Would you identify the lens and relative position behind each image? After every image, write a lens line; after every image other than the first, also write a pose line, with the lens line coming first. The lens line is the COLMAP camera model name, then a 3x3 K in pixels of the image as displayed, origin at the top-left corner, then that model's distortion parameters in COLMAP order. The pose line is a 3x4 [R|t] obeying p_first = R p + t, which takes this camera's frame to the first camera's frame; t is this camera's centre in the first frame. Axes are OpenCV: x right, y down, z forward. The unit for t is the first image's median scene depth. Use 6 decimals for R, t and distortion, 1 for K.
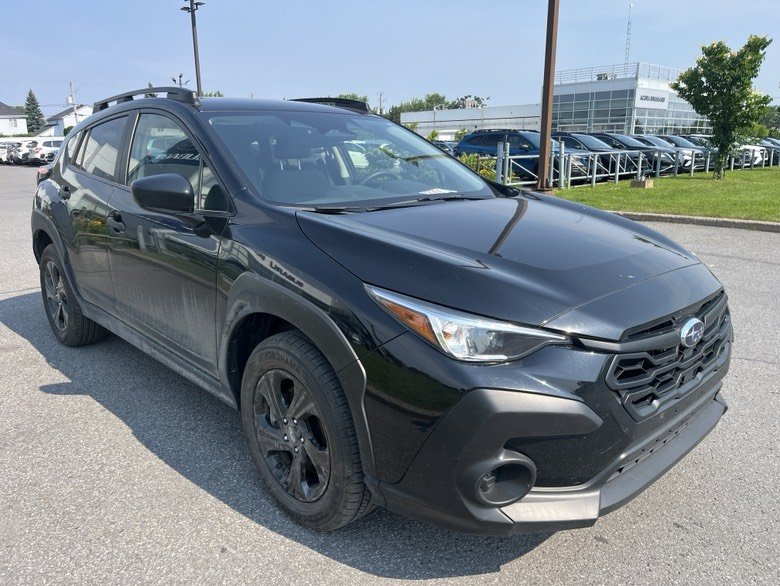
lens RADIAL K [[593.3, 0, 386.6], [0, 593.3, 296.7], [0, 0, 1]] dist [0.066448, -0.101169]
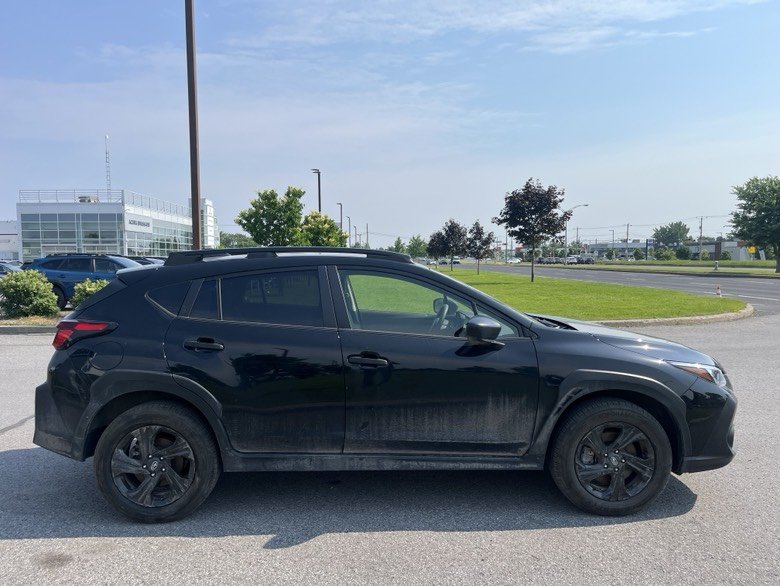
lens RADIAL K [[593.3, 0, 386.6], [0, 593.3, 296.7], [0, 0, 1]] dist [0.066448, -0.101169]
pose [[0.662979, -0.042791, 0.747414, -0.964130], [0.184874, 0.976803, -0.108064, -0.083354], [-0.725452, 0.209822, 0.655510, 0.137332]]
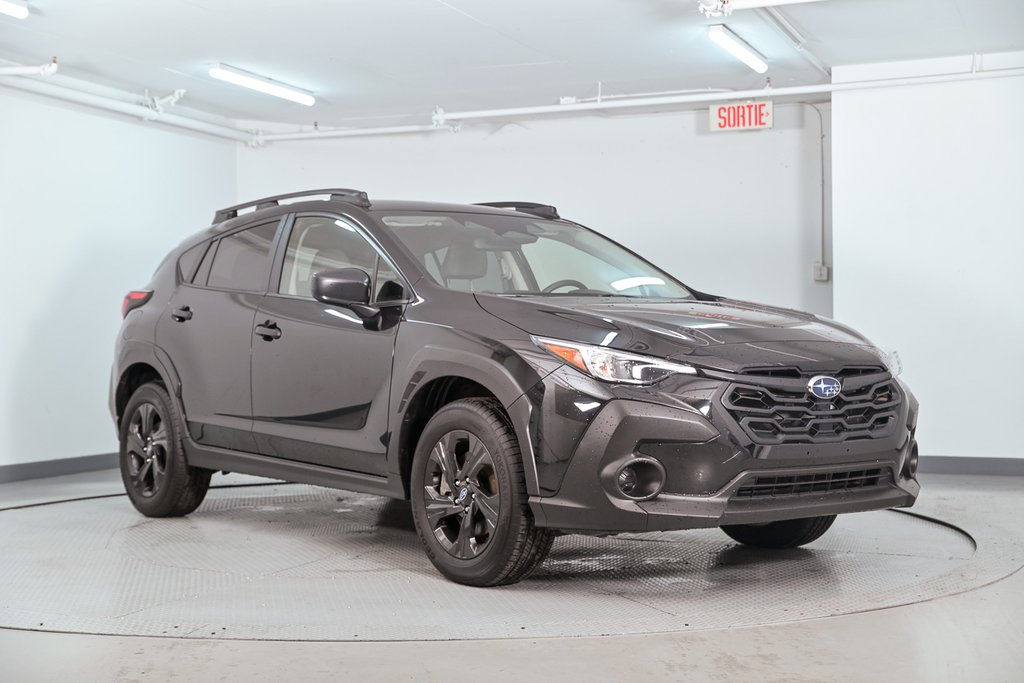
lens RADIAL K [[1468.0, 0, 529.5], [0, 1468.0, 341.0], [0, 0, 1]] dist [-0.015488, 0.157315]
pose [[0.997051, 0.000589, -0.076735, 0.081956], [-0.019161, 0.970208, -0.241513, 0.314384], [0.074307, 0.242272, 0.967359, -0.832339]]
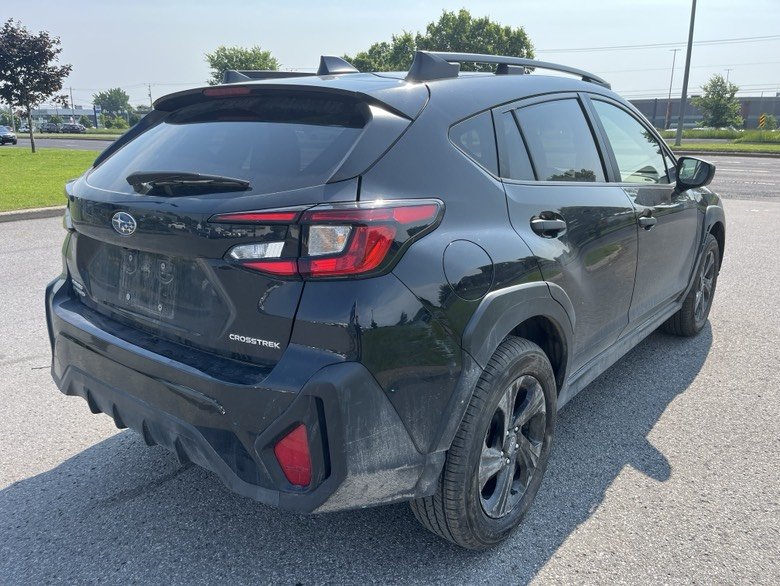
lens RADIAL K [[593.3, 0, 386.6], [0, 593.3, 296.7], [0, 0, 1]] dist [0.066448, -0.101169]
pose [[-0.131704, -0.262965, 0.955774, -0.978015], [0.243943, 0.925924, 0.288368, -0.283667], [-0.960805, 0.271134, -0.057799, 1.097629]]
